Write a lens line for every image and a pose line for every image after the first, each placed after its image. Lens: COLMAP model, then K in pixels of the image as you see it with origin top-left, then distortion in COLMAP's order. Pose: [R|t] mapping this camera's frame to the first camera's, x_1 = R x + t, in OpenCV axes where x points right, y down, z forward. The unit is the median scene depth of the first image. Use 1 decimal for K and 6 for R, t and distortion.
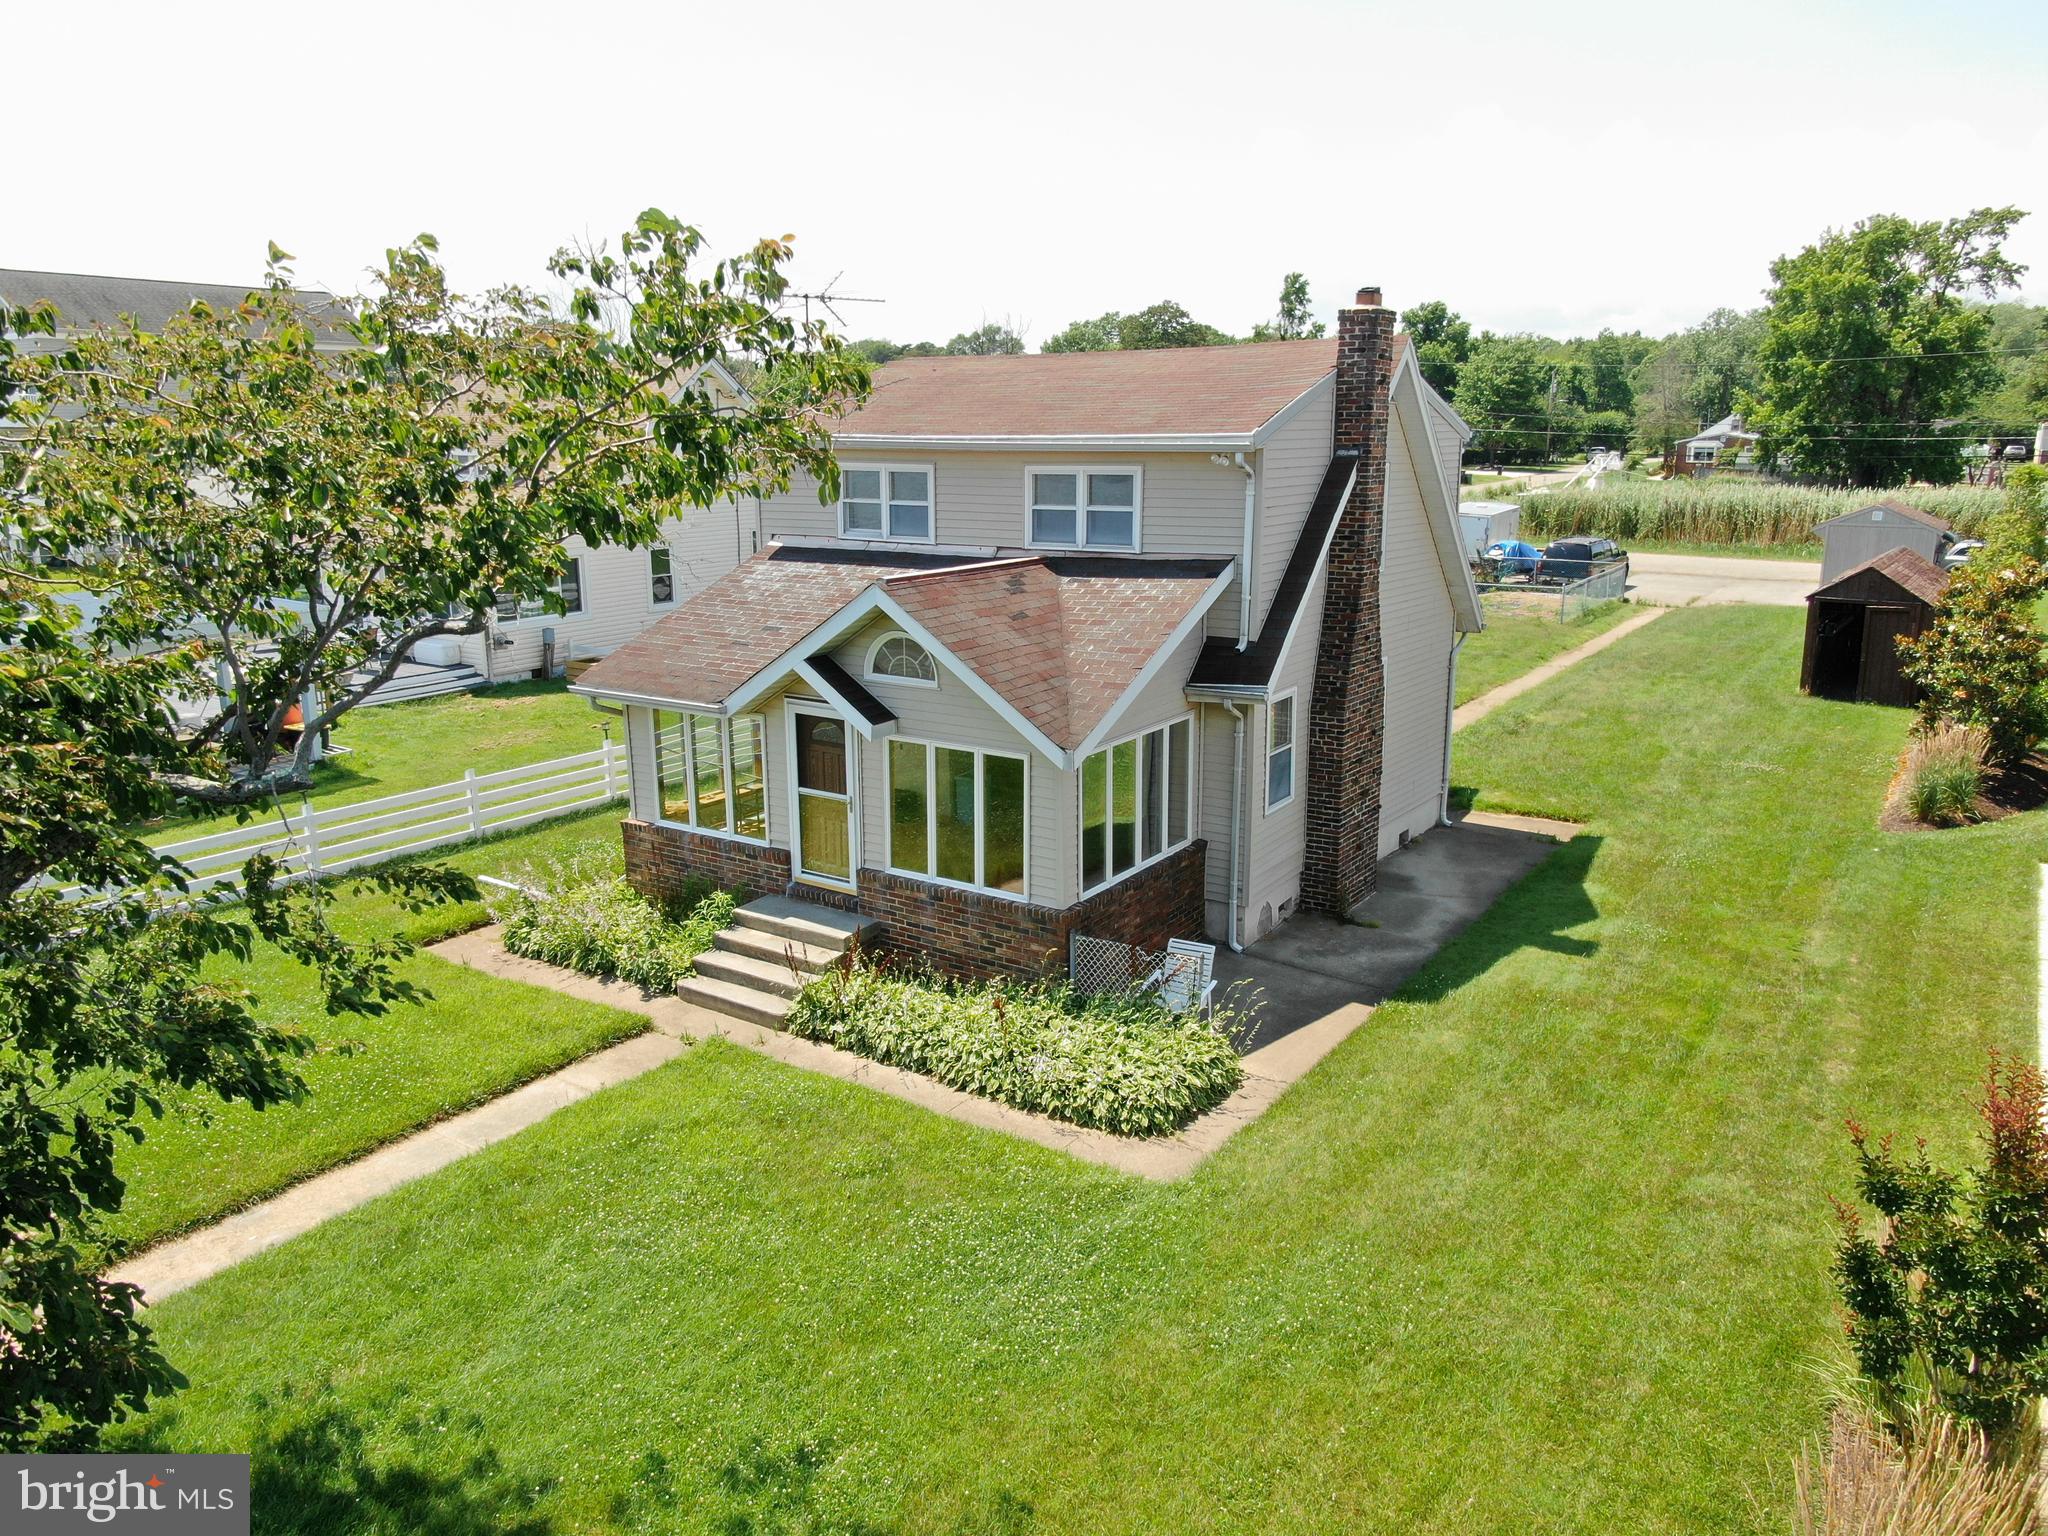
lens RADIAL K [[1482.9, 0, 1024.9], [0, 1482.9, 762.7], [0, 0, 1]] dist [0.009053, -0.007804]
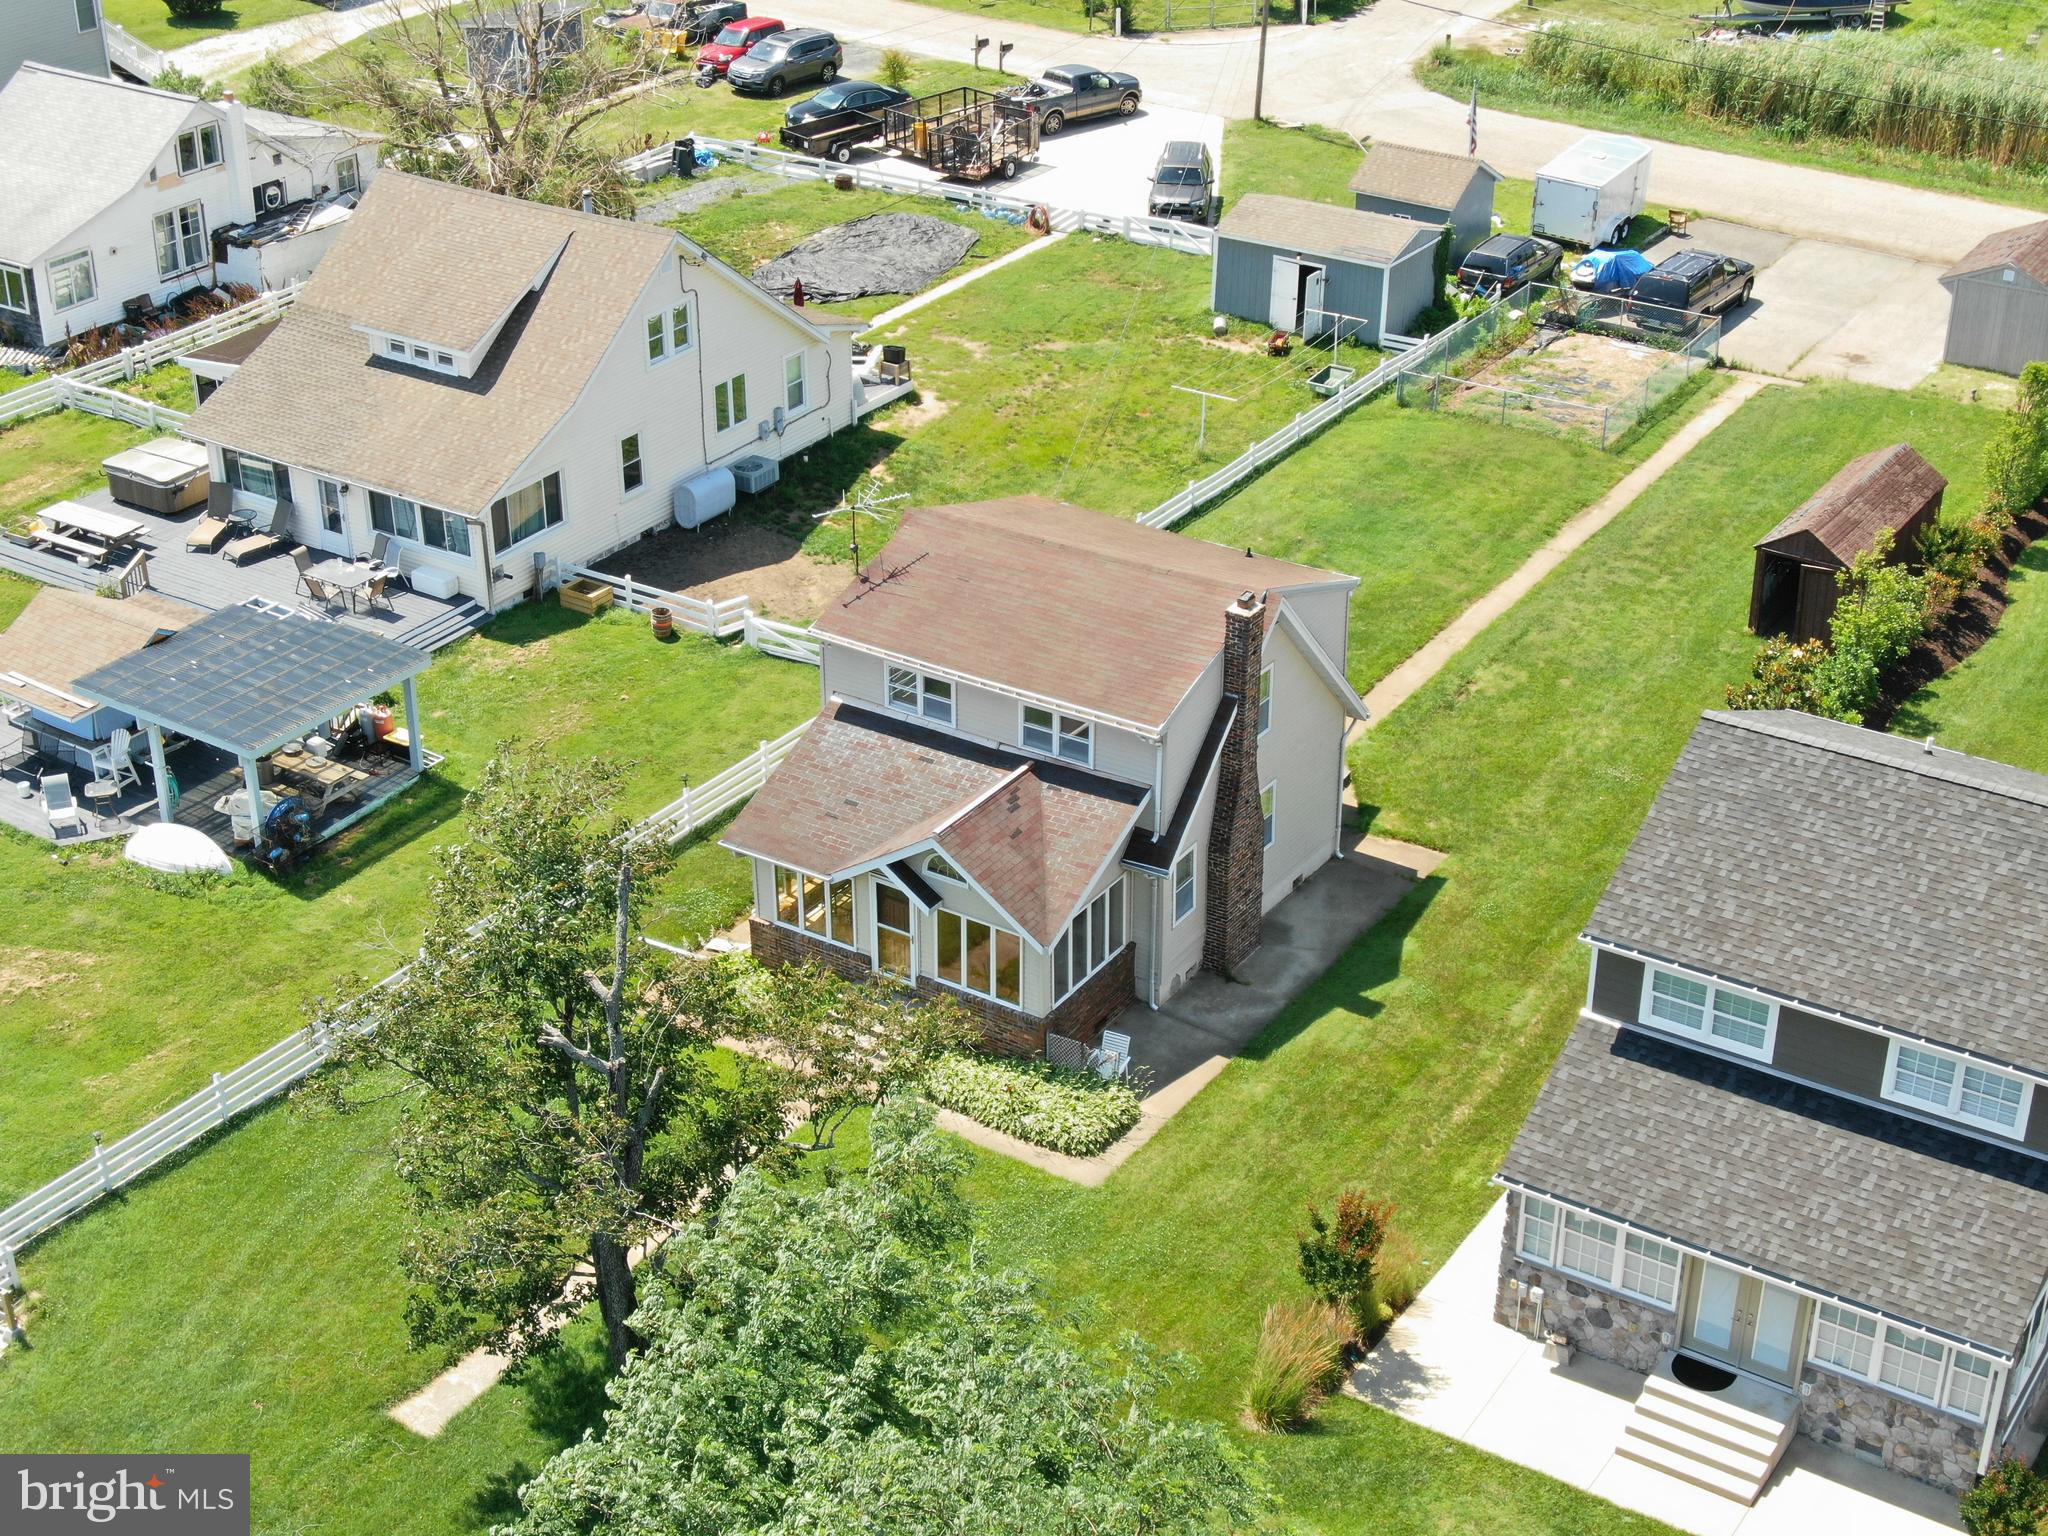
lens RADIAL K [[2929.8, 0, 1020.9], [0, 2929.8, 747.5], [0, 0, 1]] dist [0.011972, 0.000000]
pose [[0.999924, -0.003287, 0.011865, -0.033816], [0.000208, 0.968087, 0.250614, -0.920377], [-0.012310, -0.250592, 0.968014, -1.932639]]
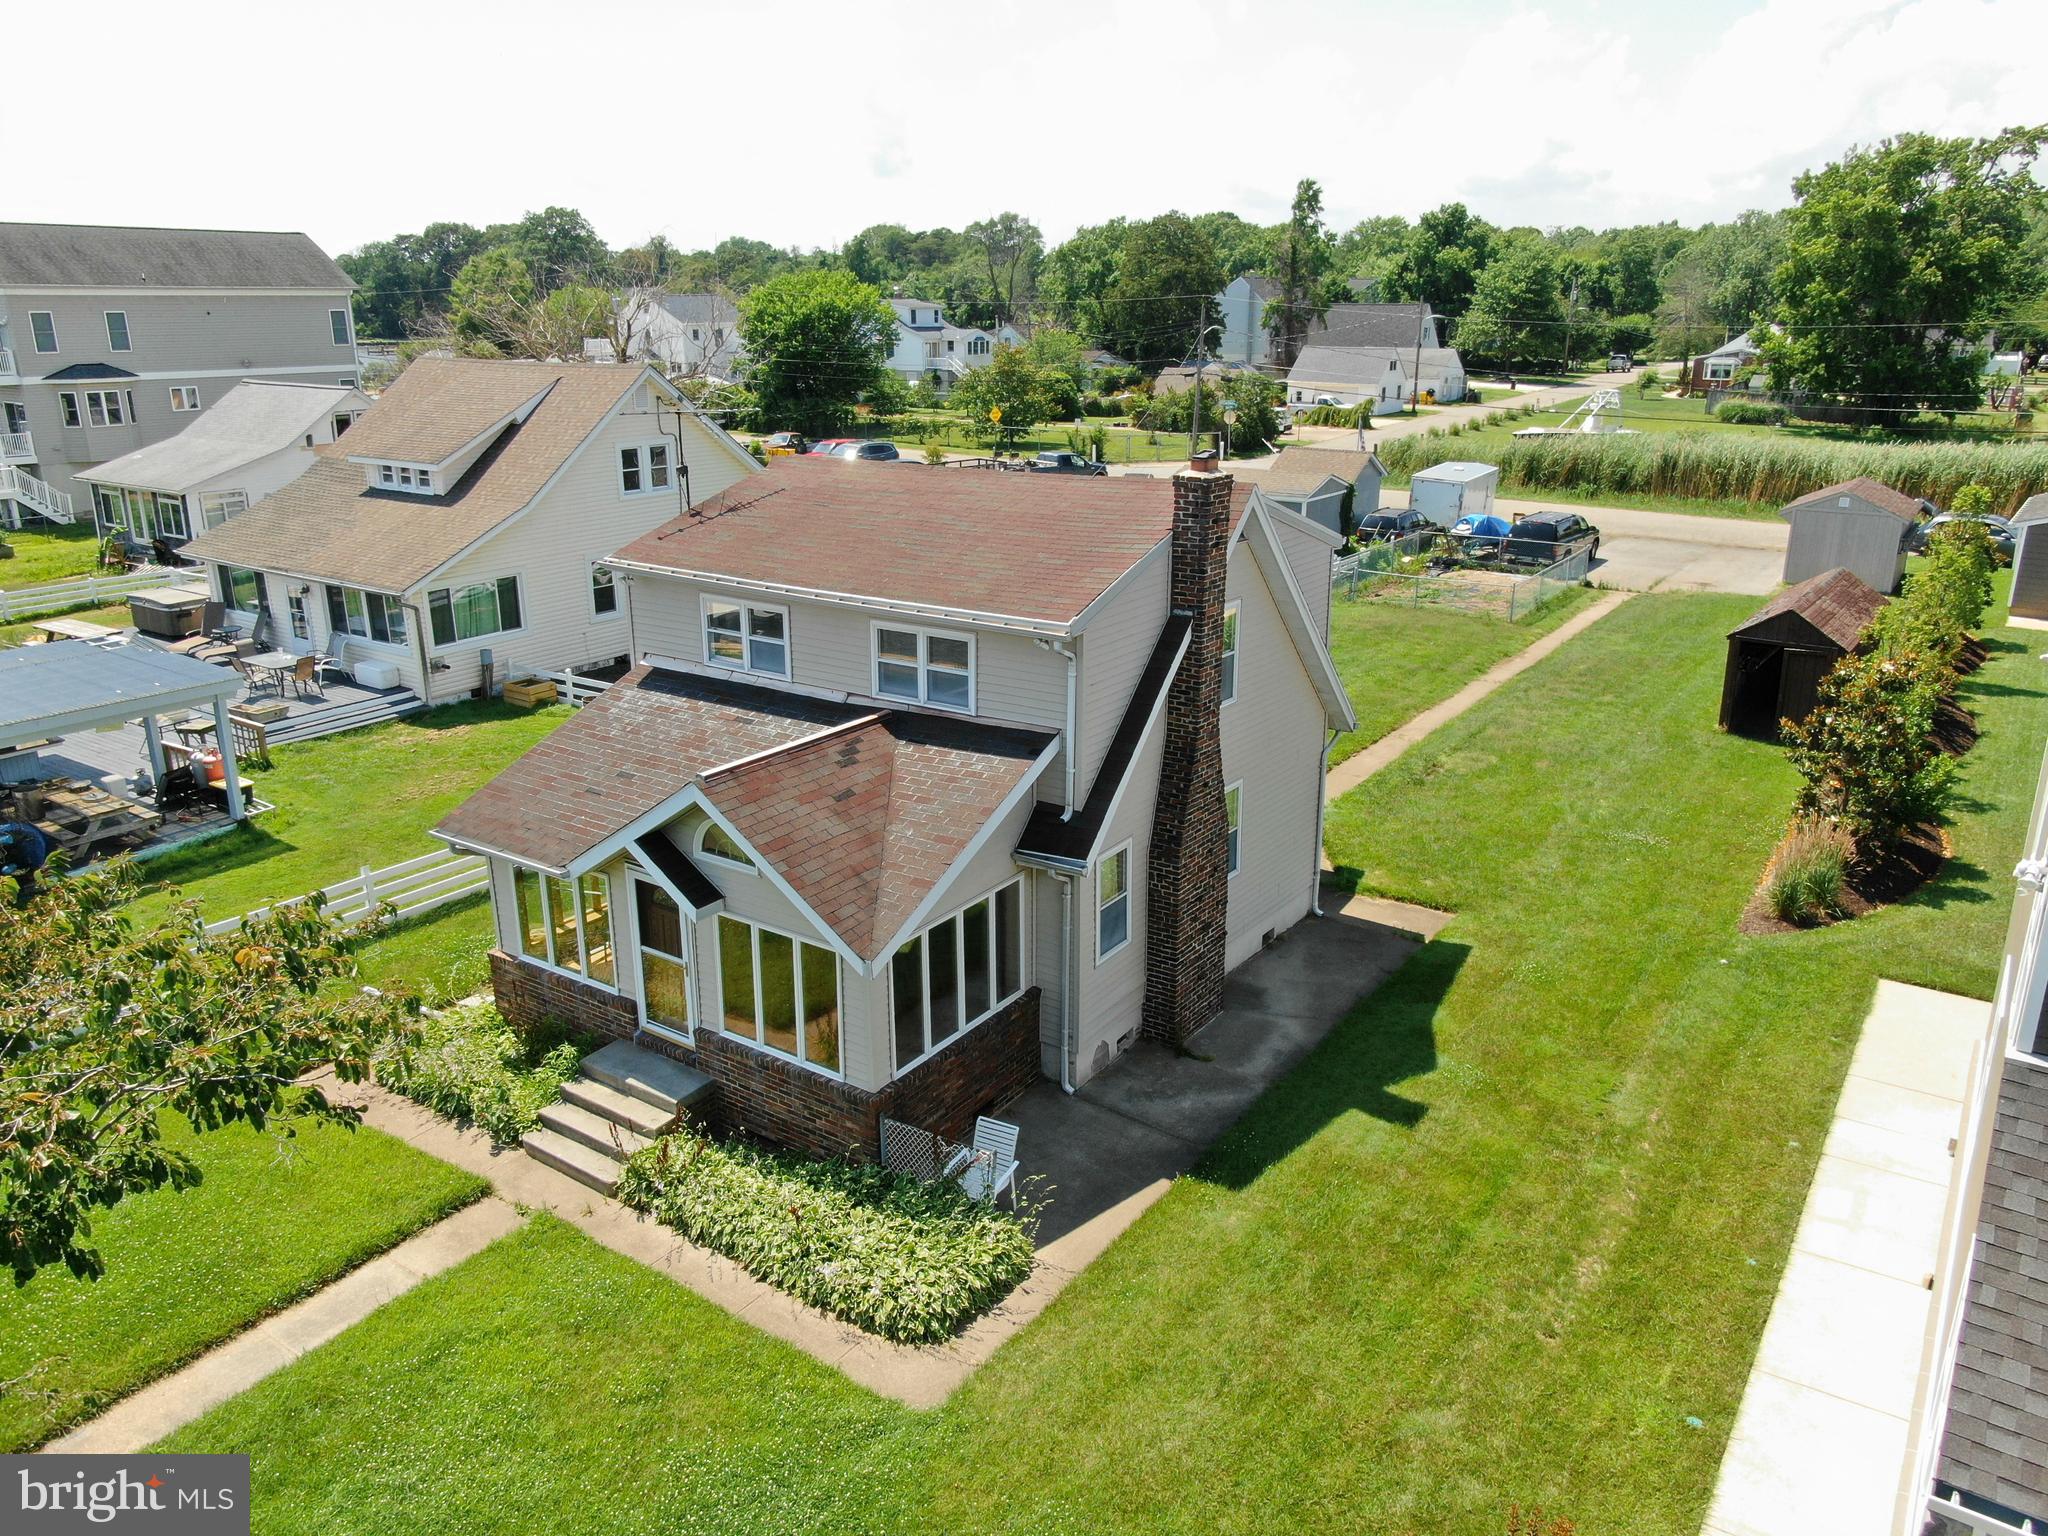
lens RADIAL K [[1482.9, 0, 1023.6], [0, 1482.9, 765.6], [0, 0, 1]] dist [0.009053, -0.007804]
pose [[0.999837, 0.008064, -0.016165, 0.126989], [-0.006775, 0.996907, 0.078303, -0.185688], [0.016747, -0.078181, 0.996799, -0.025267]]
